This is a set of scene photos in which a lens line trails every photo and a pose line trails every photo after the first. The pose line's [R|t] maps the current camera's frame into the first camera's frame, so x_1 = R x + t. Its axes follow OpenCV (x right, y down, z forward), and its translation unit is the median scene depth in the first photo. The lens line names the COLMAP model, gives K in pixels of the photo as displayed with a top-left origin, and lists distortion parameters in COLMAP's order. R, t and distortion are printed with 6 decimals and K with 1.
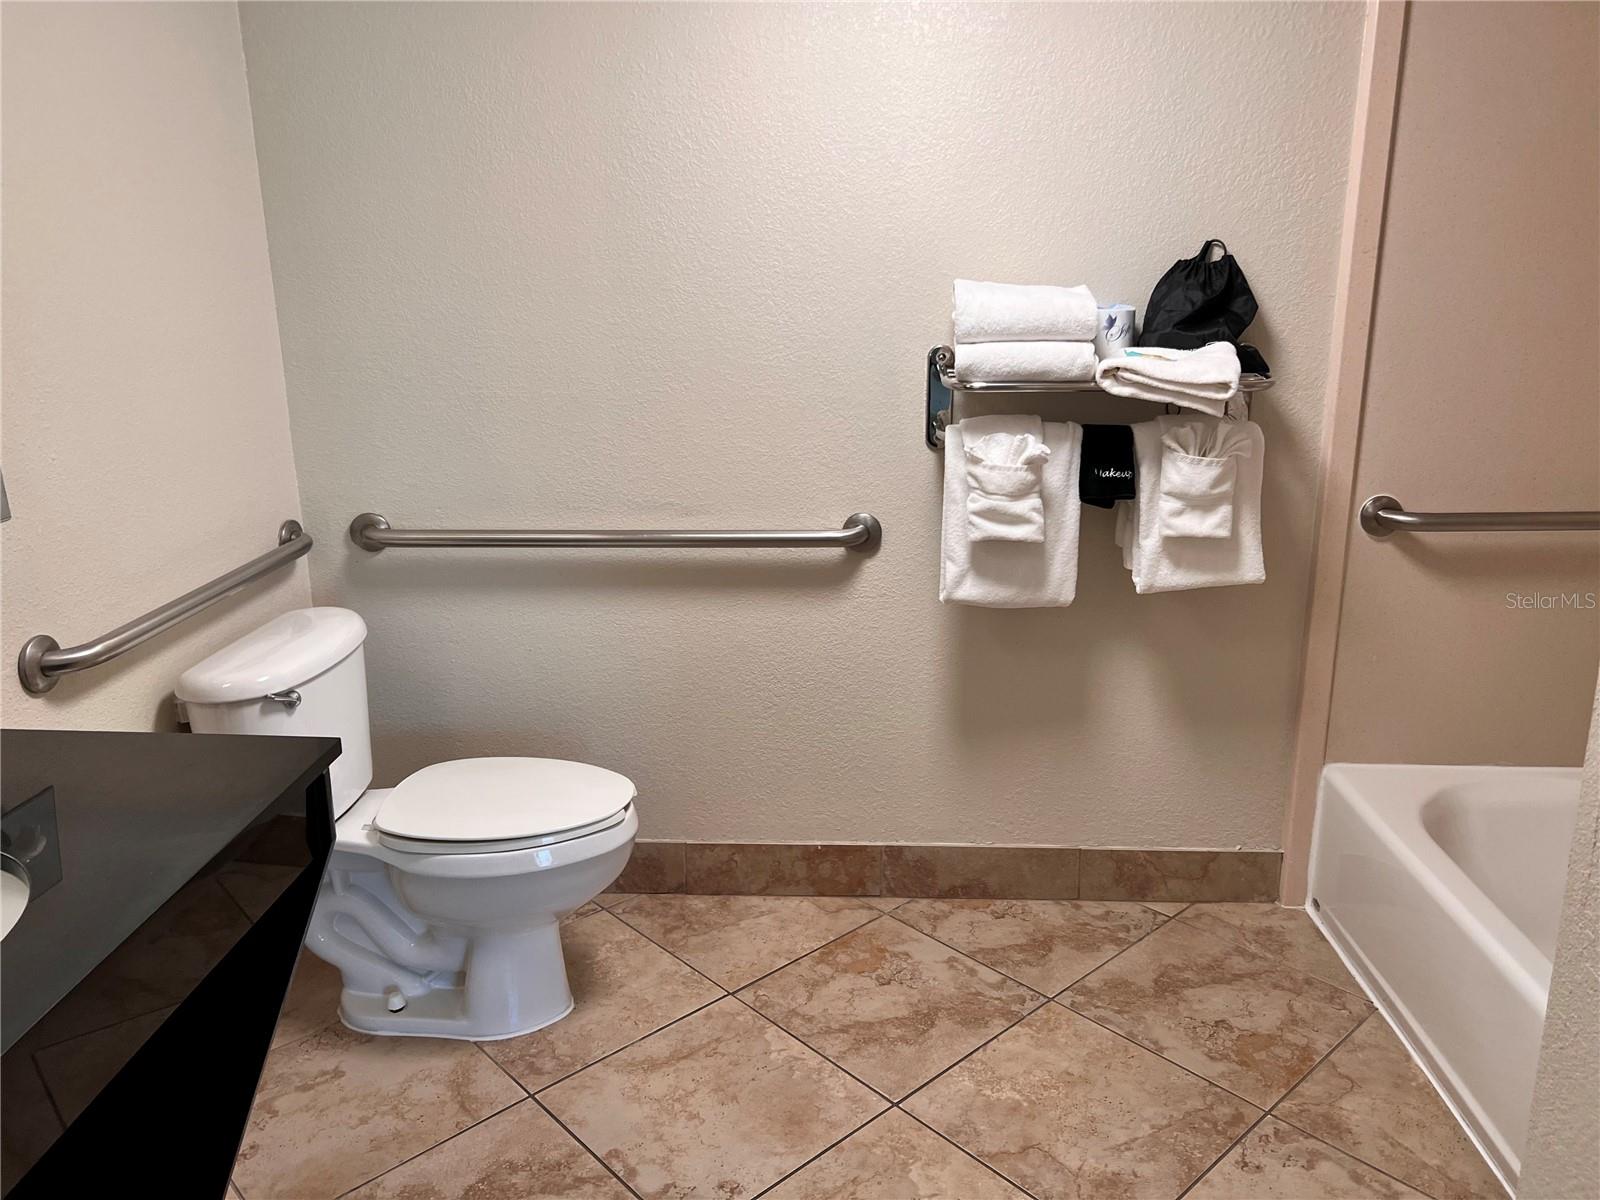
lens RADIAL K [[1233.9, 0, 800.0], [0, 1233.9, 593.0], [0, 0, 1]] dist [0.058580, -0.052887]
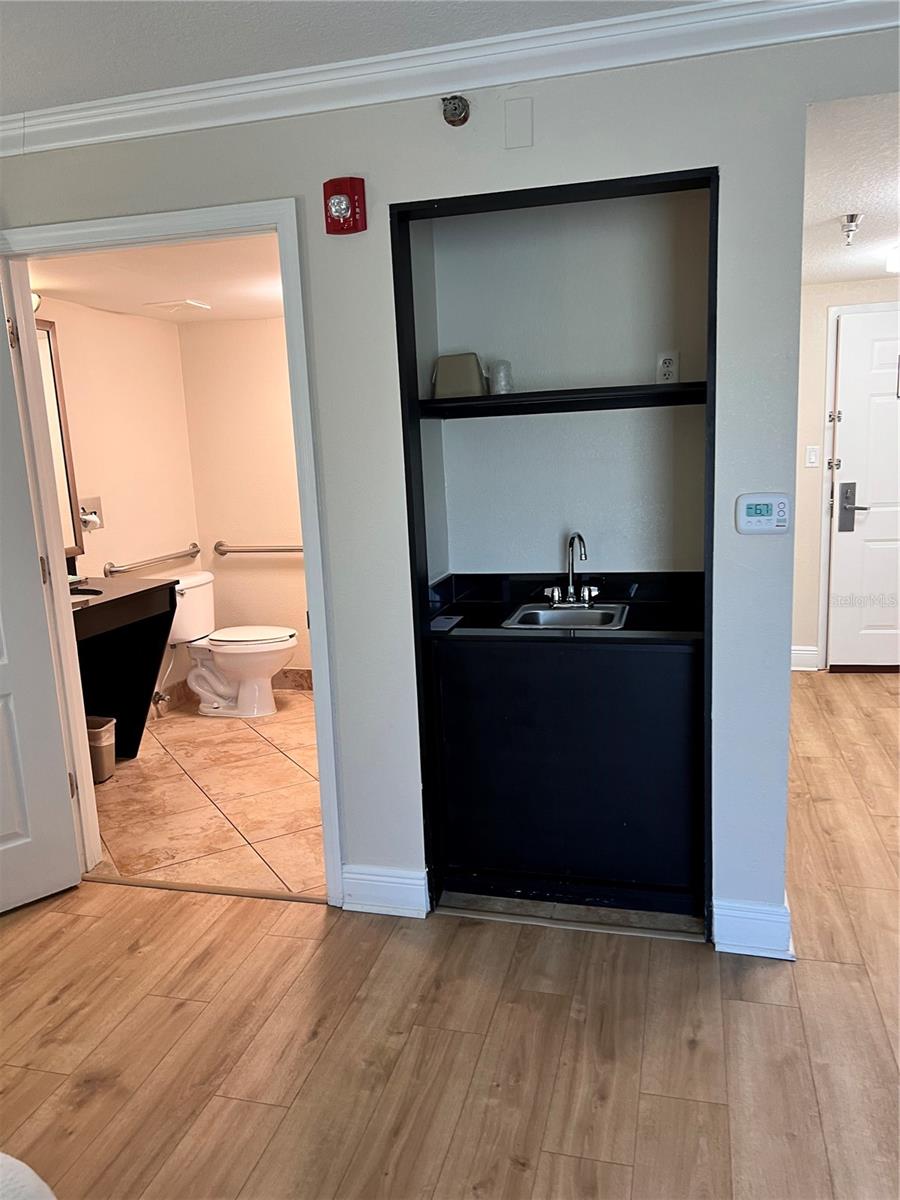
lens RADIAL K [[925.4, 0, 450.6], [0, 925.4, 605.1], [0, 0, 1]] dist [0.058580, -0.052887]
pose [[0.977600, 0.011874, -0.210137, 0.215415], [-0.028039, 0.996856, -0.074114, 0.079379], [0.208596, 0.078346, 0.974859, -0.328496]]
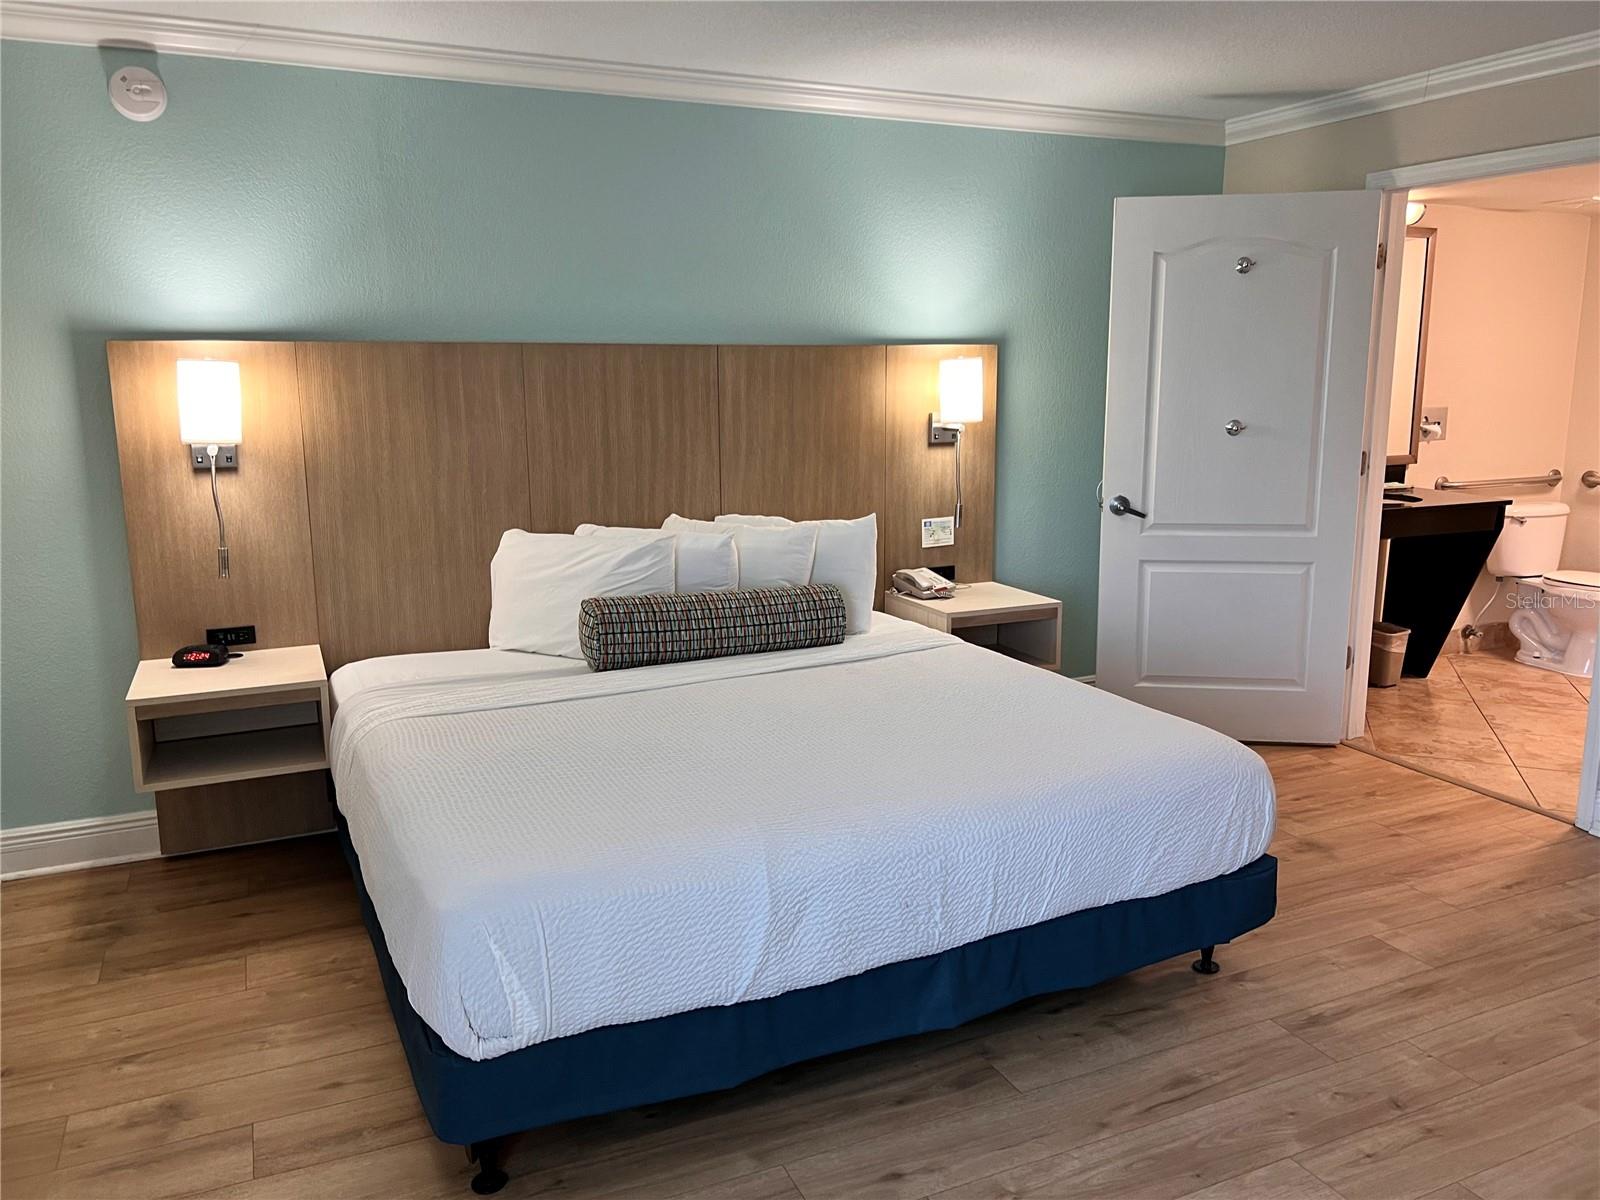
lens RADIAL K [[1233.9, 0, 795.7], [0, 1233.9, 599.6], [0, 0, 1]] dist [0.058580, -0.052887]
pose [[0.467216, 0.181511, -0.865311, 0.377585], [-0.234341, 0.969120, 0.076757, 0.124597], [0.852522, 0.166916, 0.495323, -0.511187]]
